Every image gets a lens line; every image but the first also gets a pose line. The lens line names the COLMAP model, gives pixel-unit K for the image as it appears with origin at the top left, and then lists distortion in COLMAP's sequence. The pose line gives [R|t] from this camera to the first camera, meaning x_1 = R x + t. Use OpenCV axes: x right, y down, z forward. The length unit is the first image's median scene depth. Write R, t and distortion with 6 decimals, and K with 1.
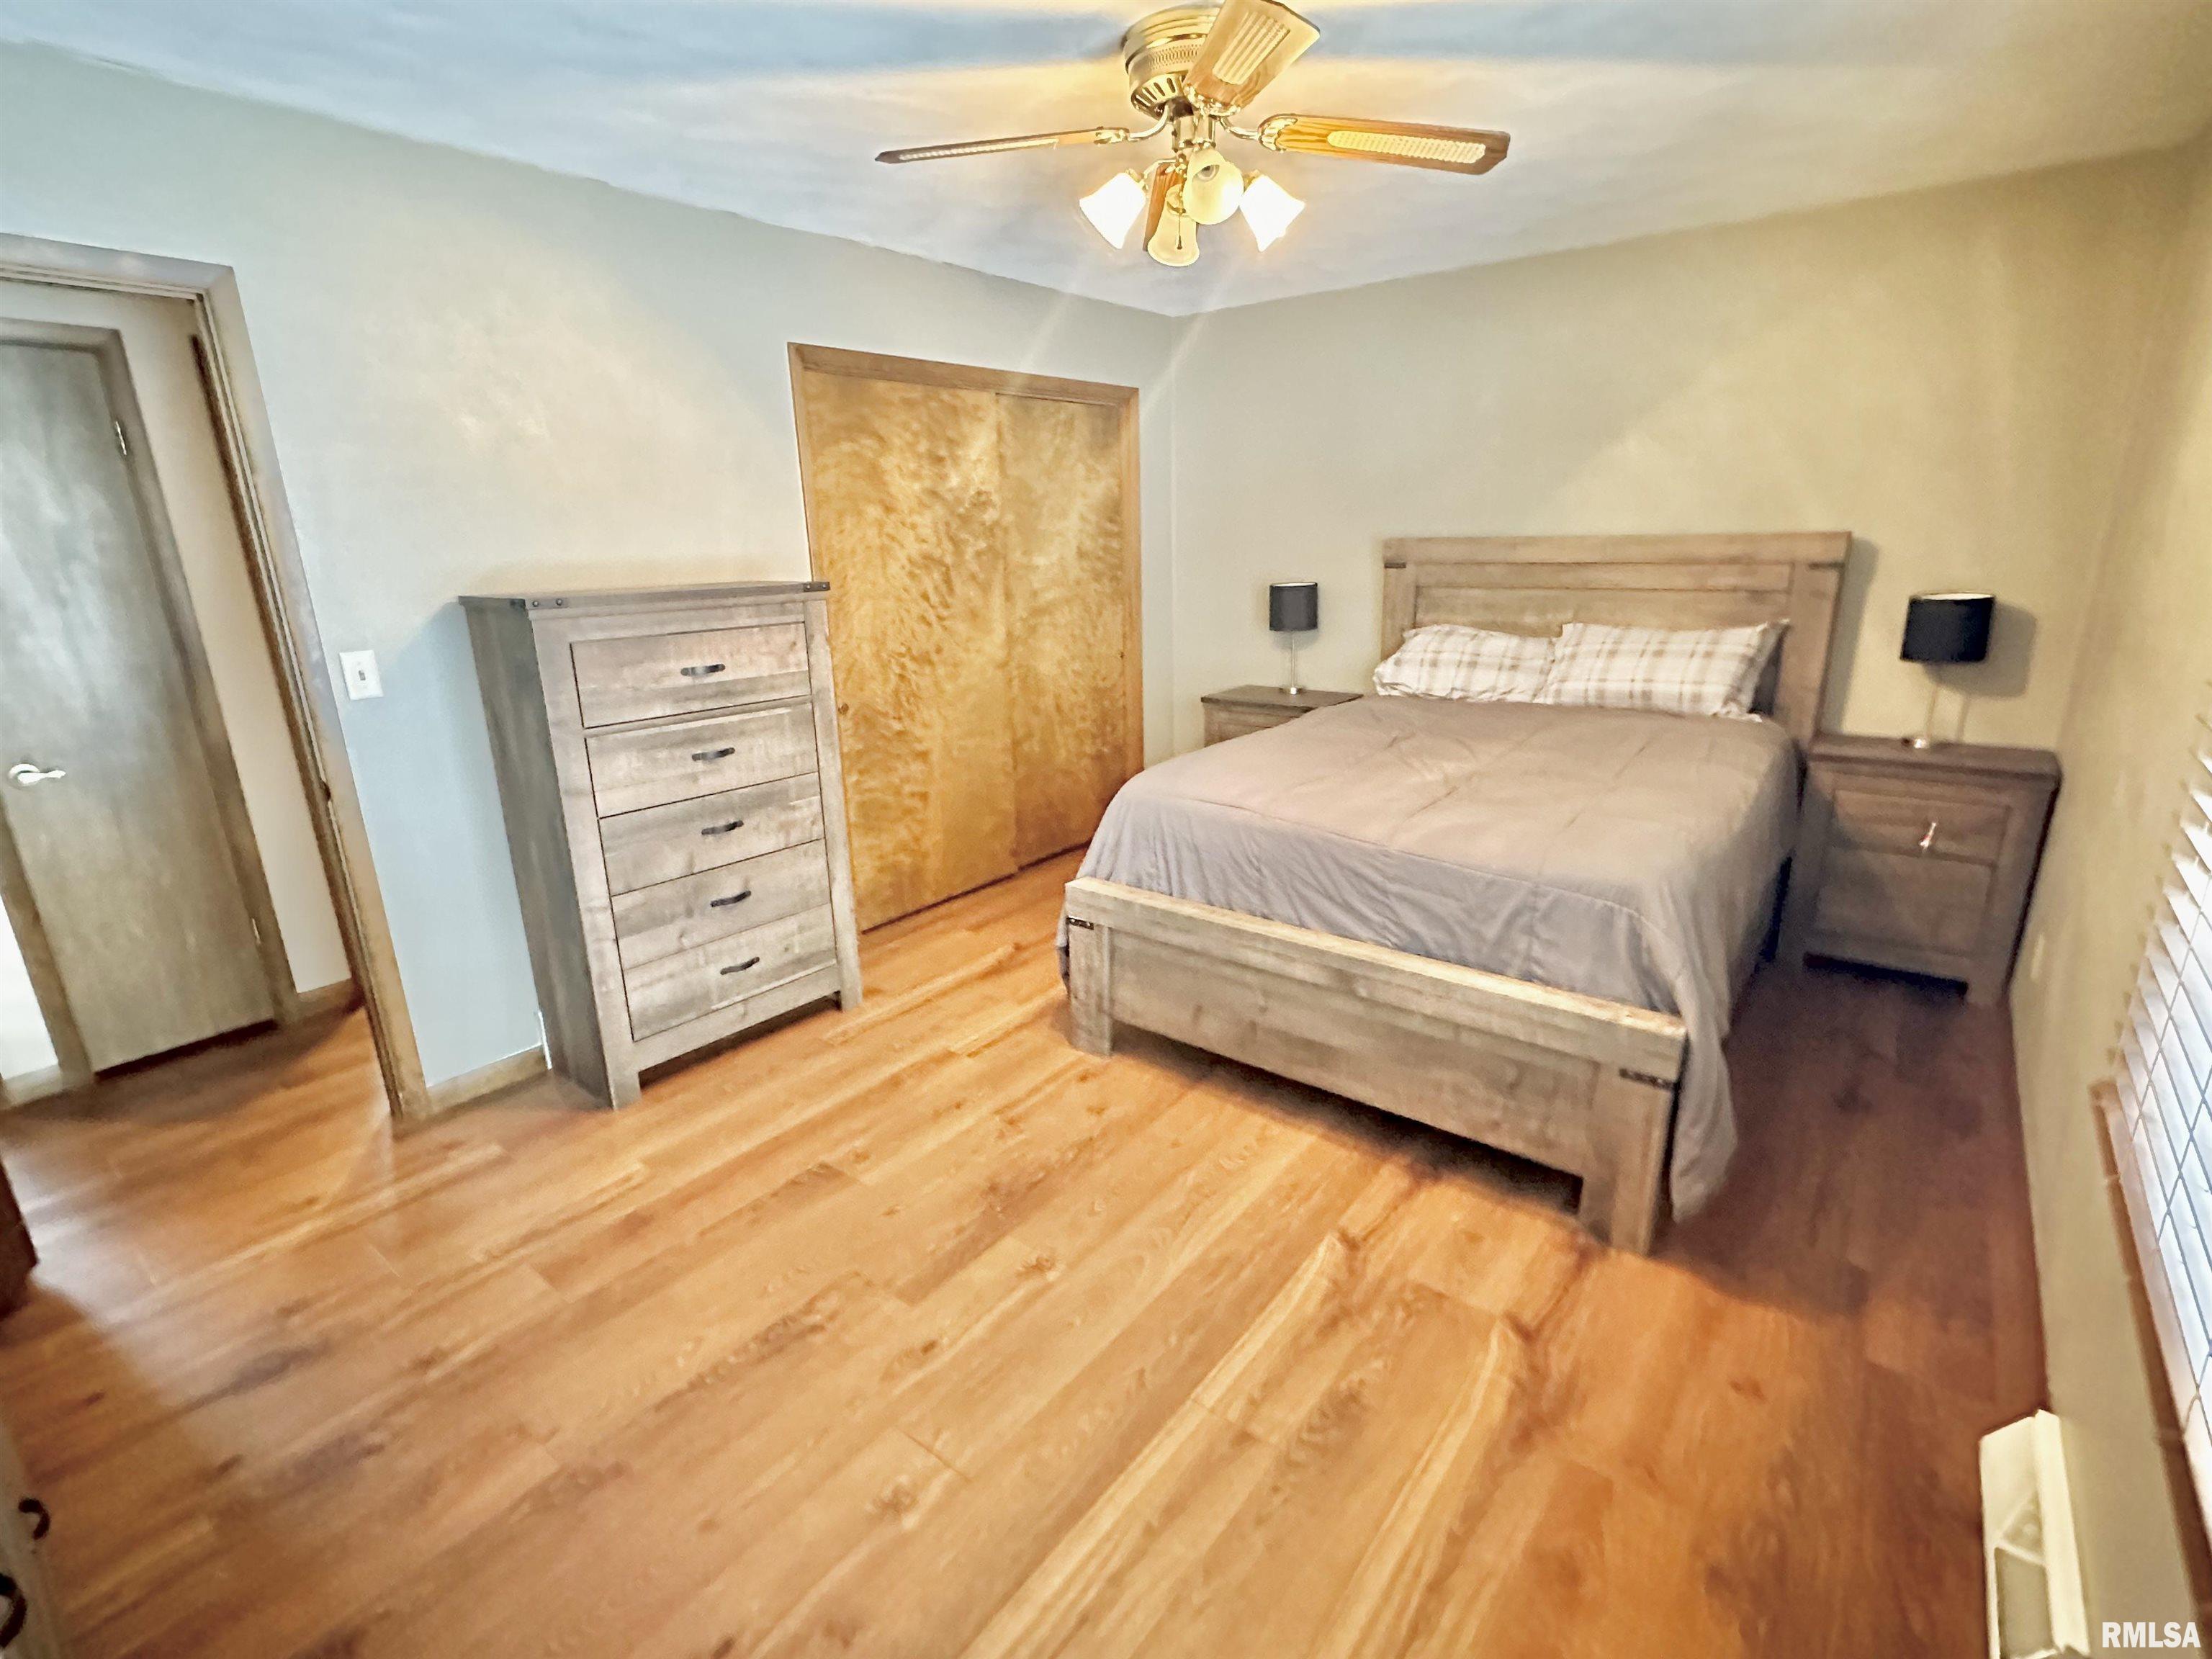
lens RADIAL K [[1036.9, 0, 1103.7], [0, 1036.9, 830.0], [0, 0, 1]] dist [-0.001069, -0.000664]
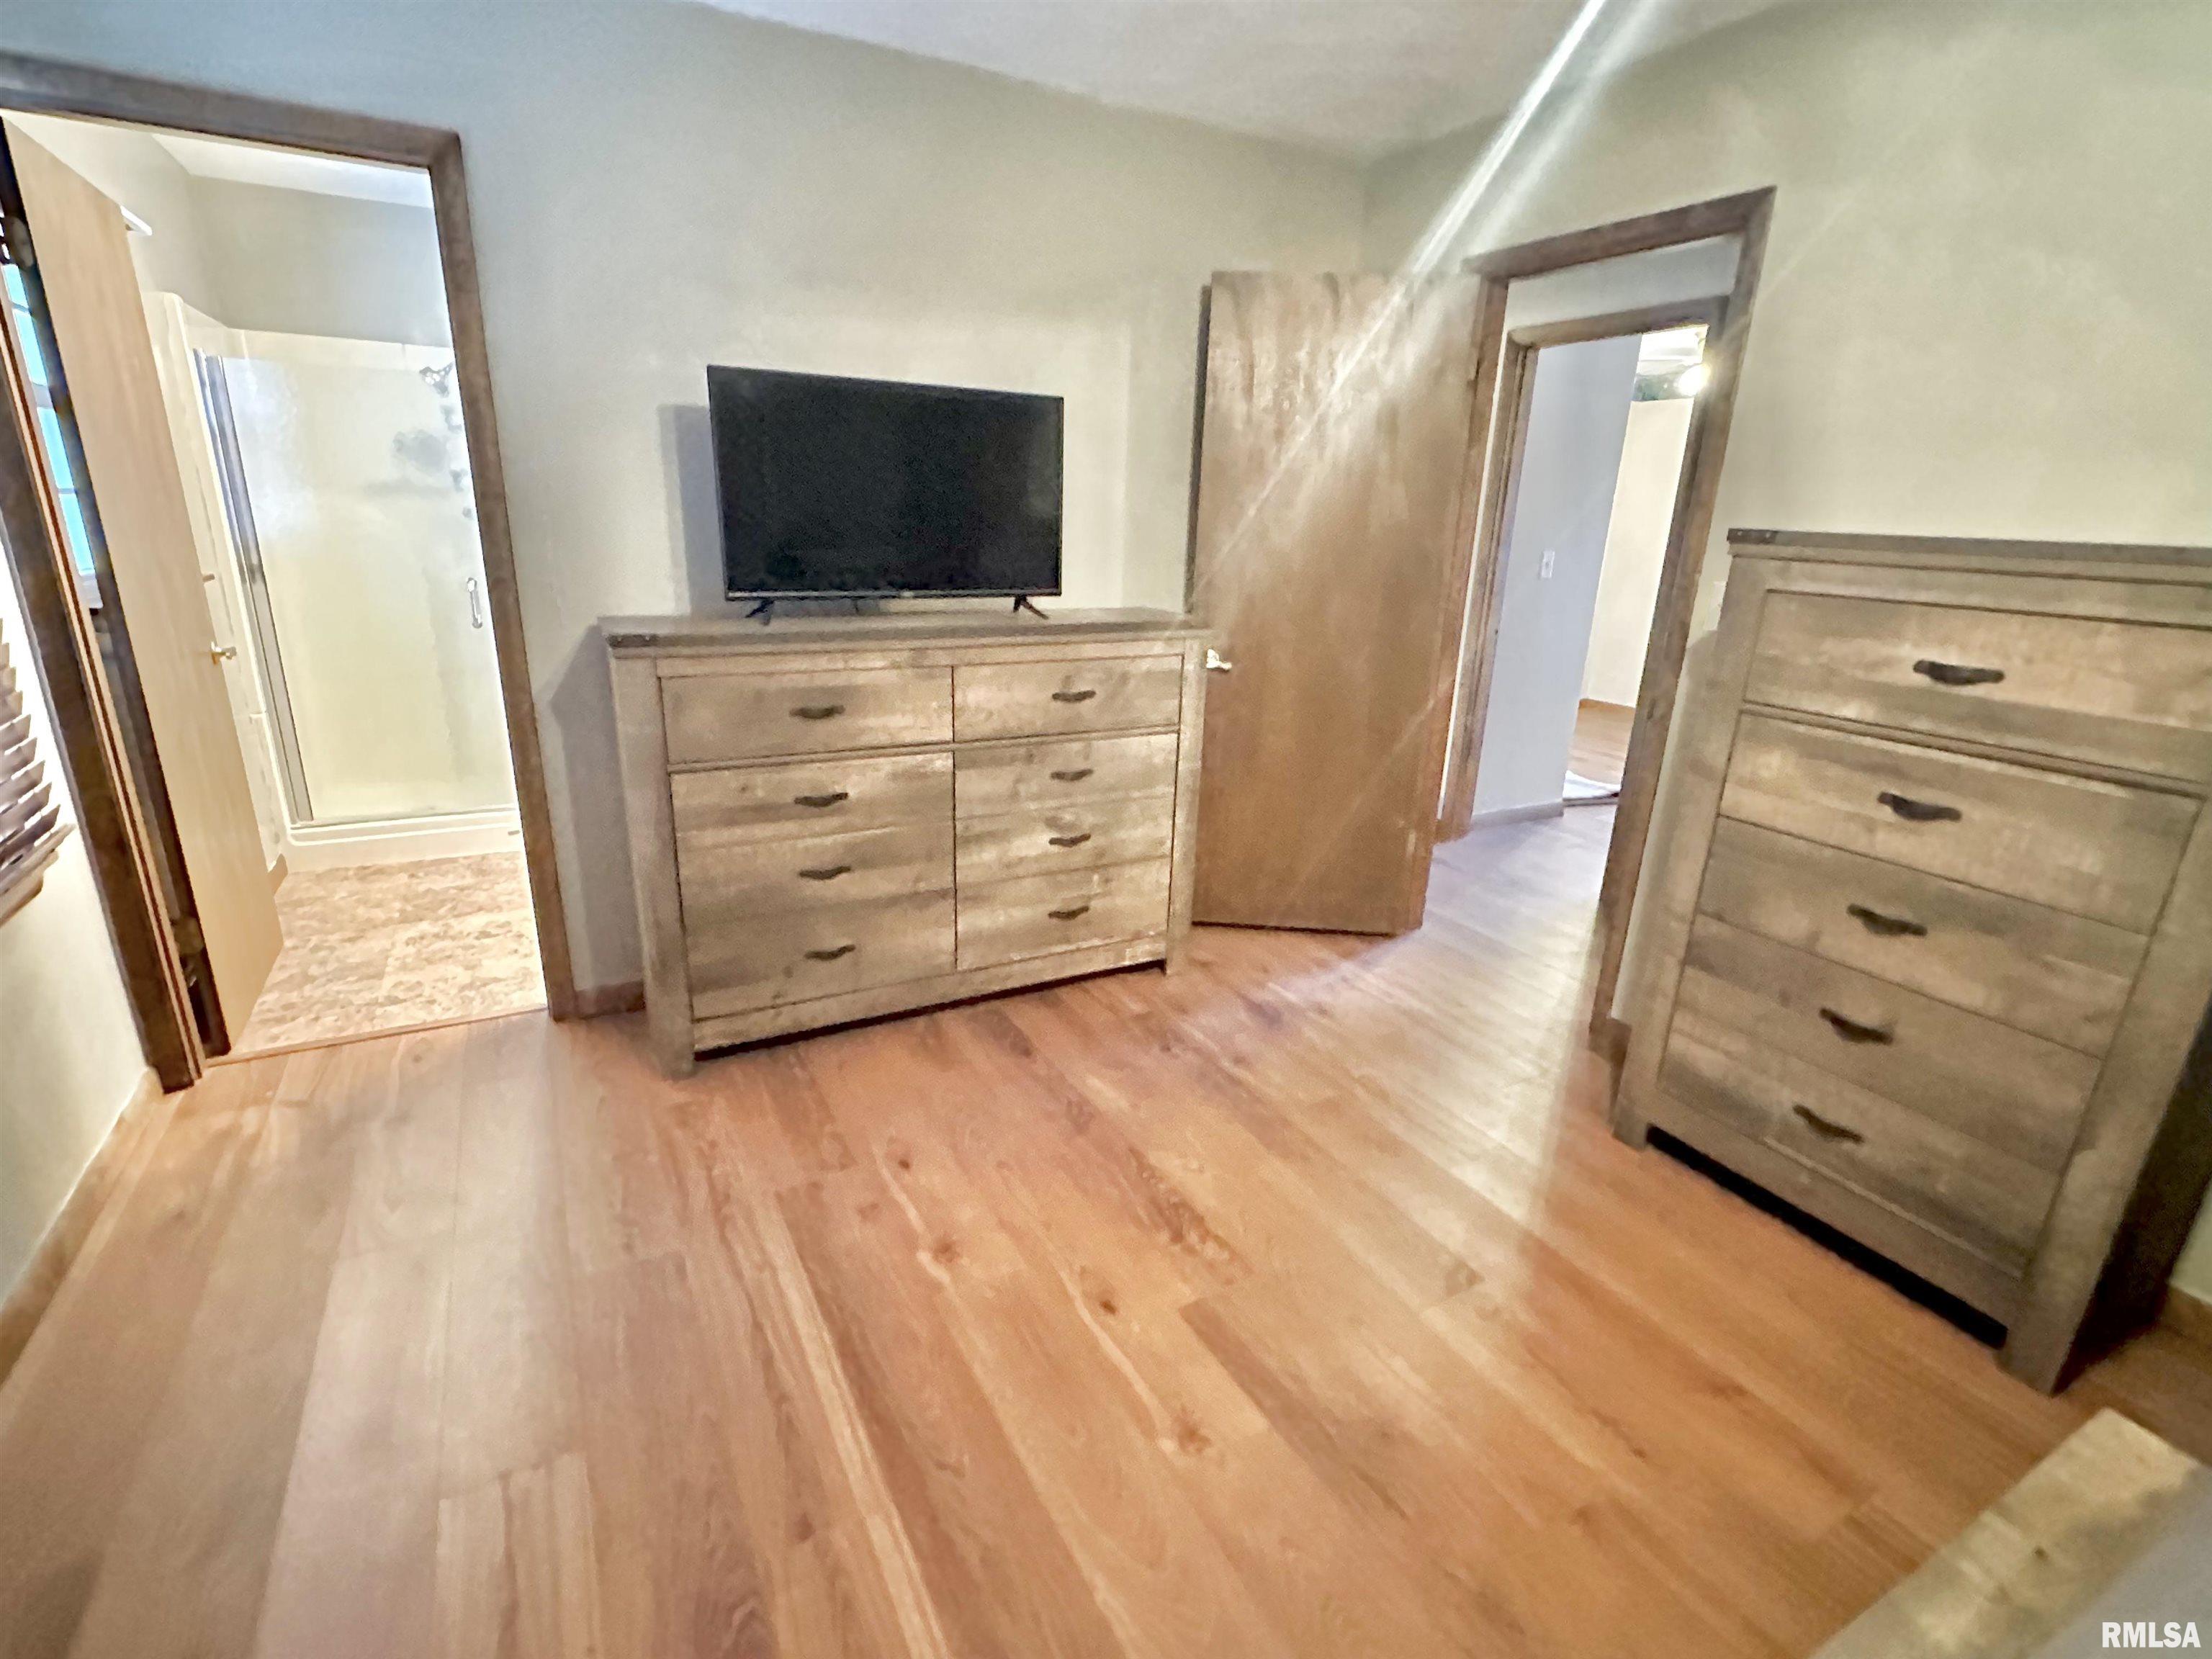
lens RADIAL K [[1036.9, 0, 1101.8], [0, 1036.9, 840.9], [0, 0, 1]] dist [-0.001069, -0.000664]
pose [[-0.385399, 0.292576, -0.875138, 0.379259], [-0.280957, 0.866165, 0.413305, -0.180359], [0.878938, 0.405163, -0.251618, 0.756137]]
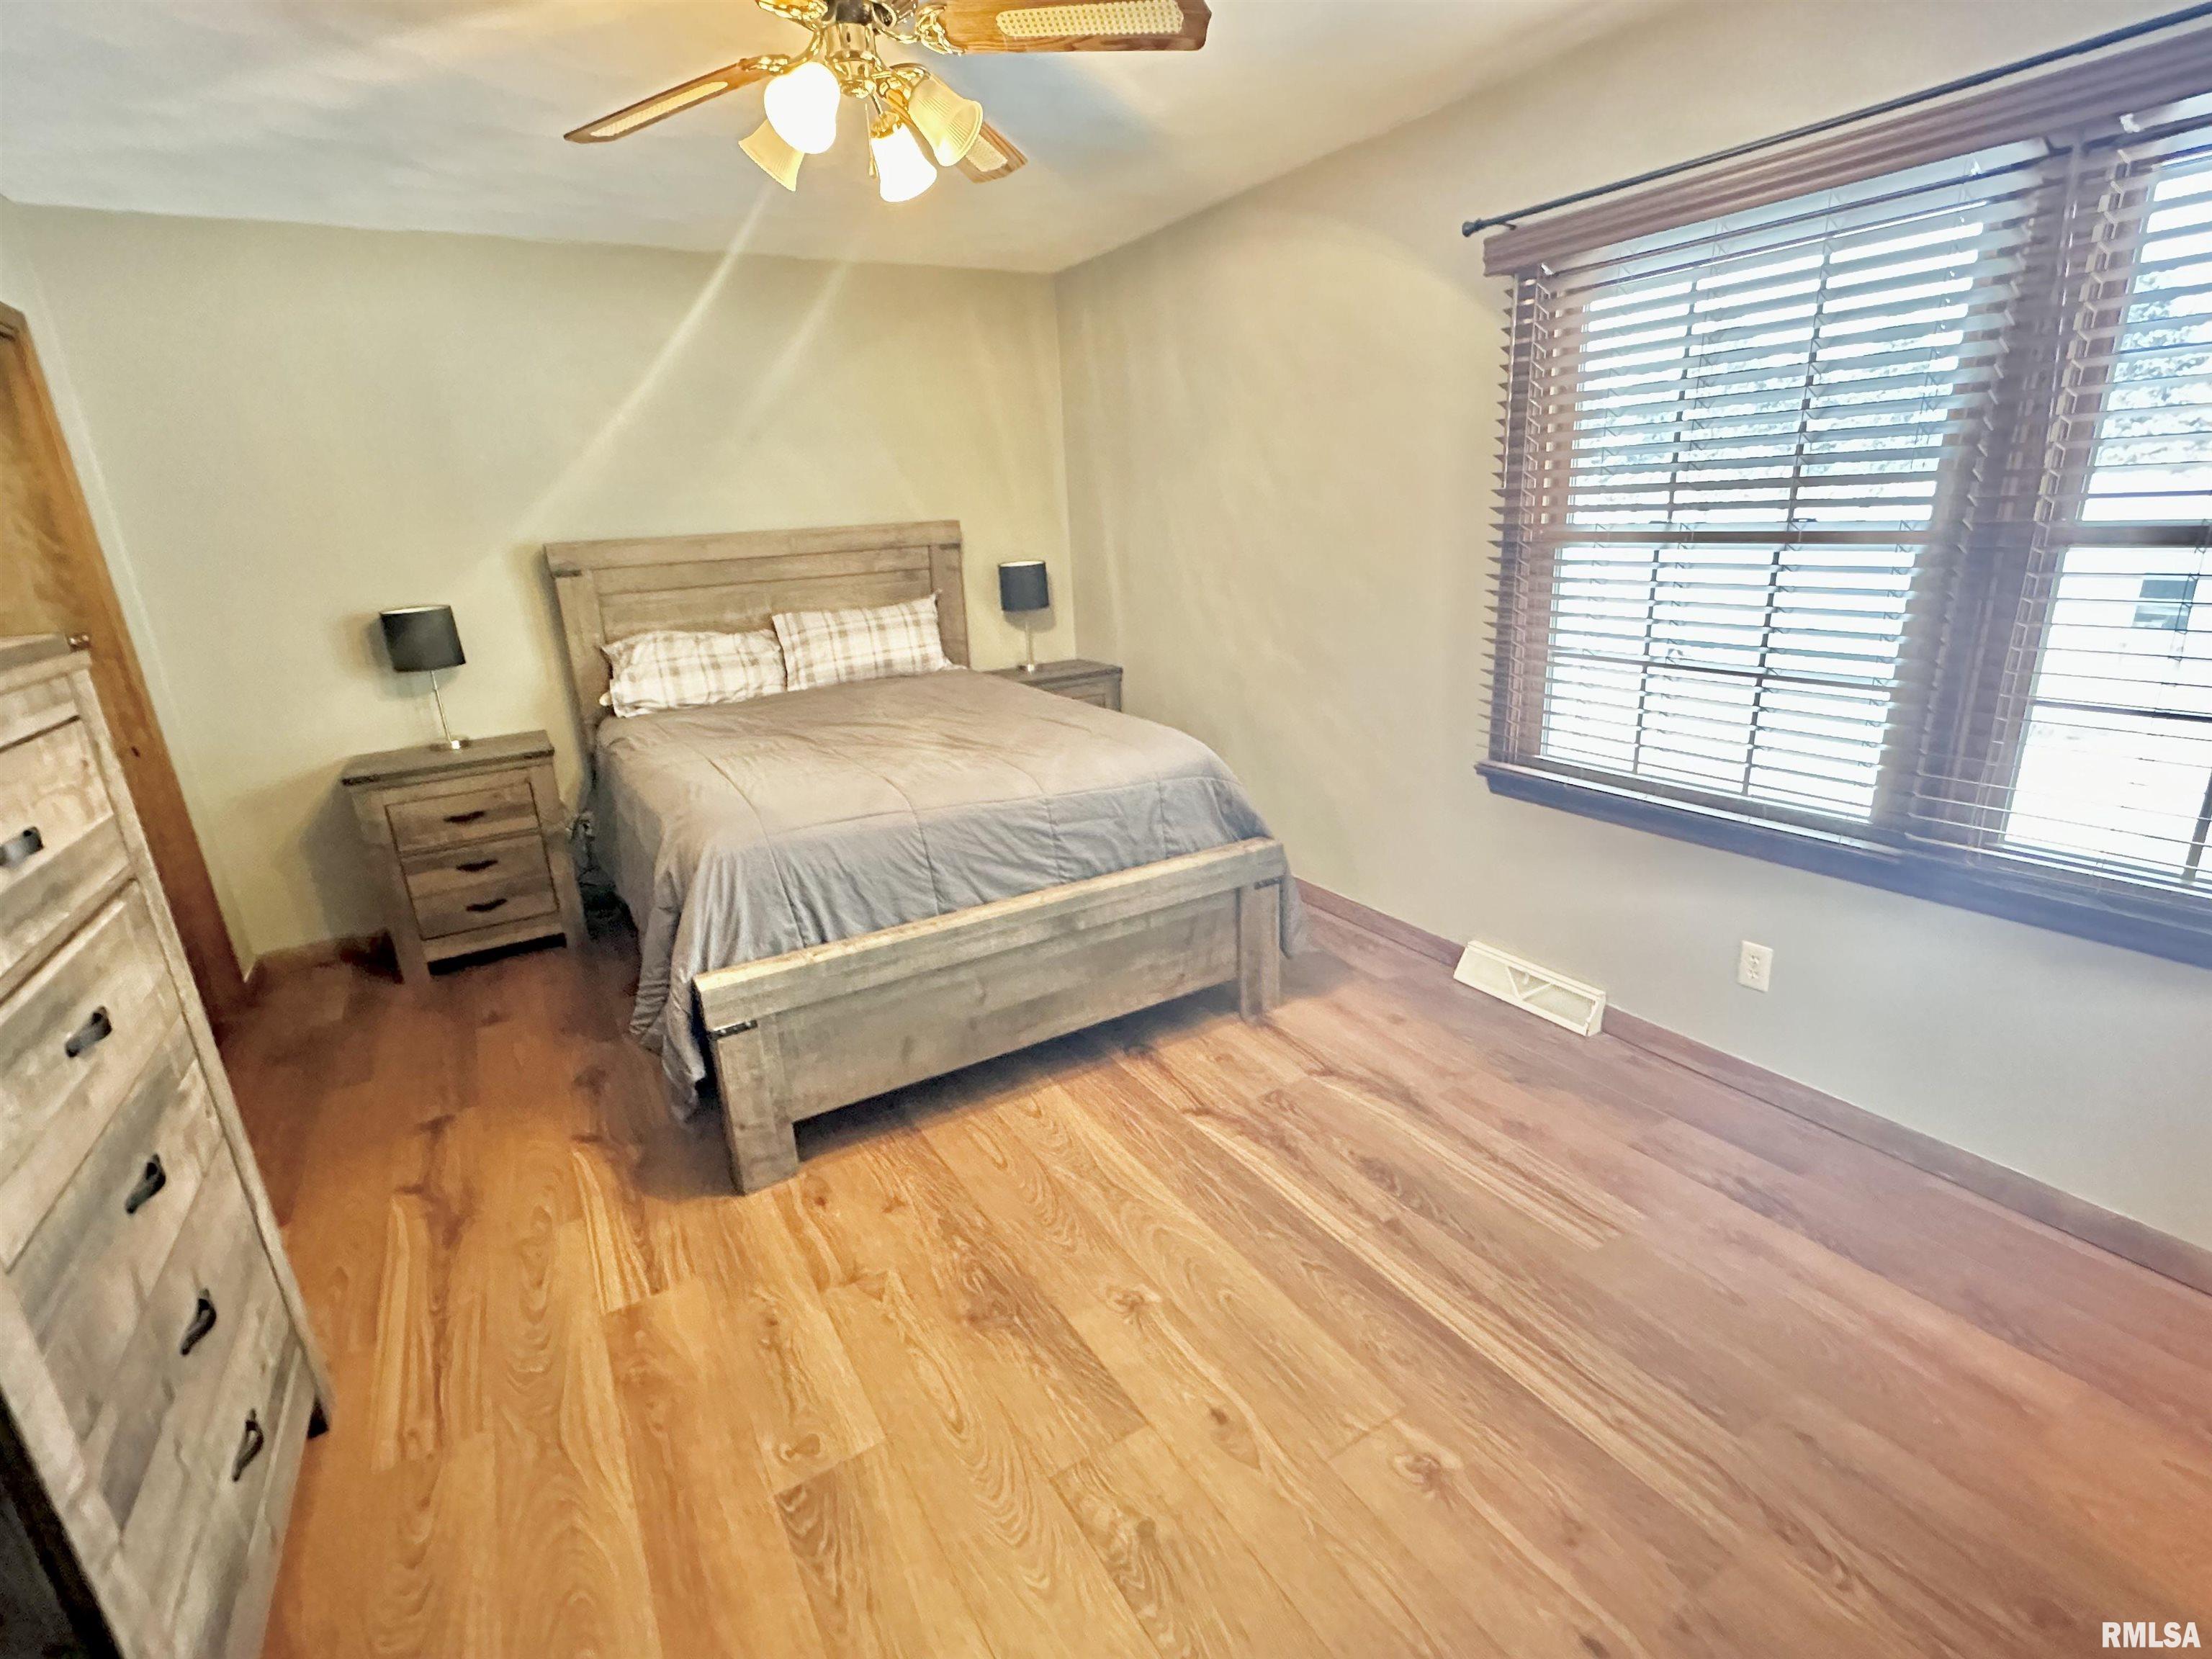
lens RADIAL K [[1036.9, 0, 1096.9], [0, 1036.9, 835.5], [0, 0, 1]] dist [-0.001069, -0.000664]
pose [[0.358109, -0.277802, 0.891394, -0.605346], [0.300020, 0.938318, 0.171895, -0.101435], [-0.884164, 0.205879, 0.419366, 0.445418]]
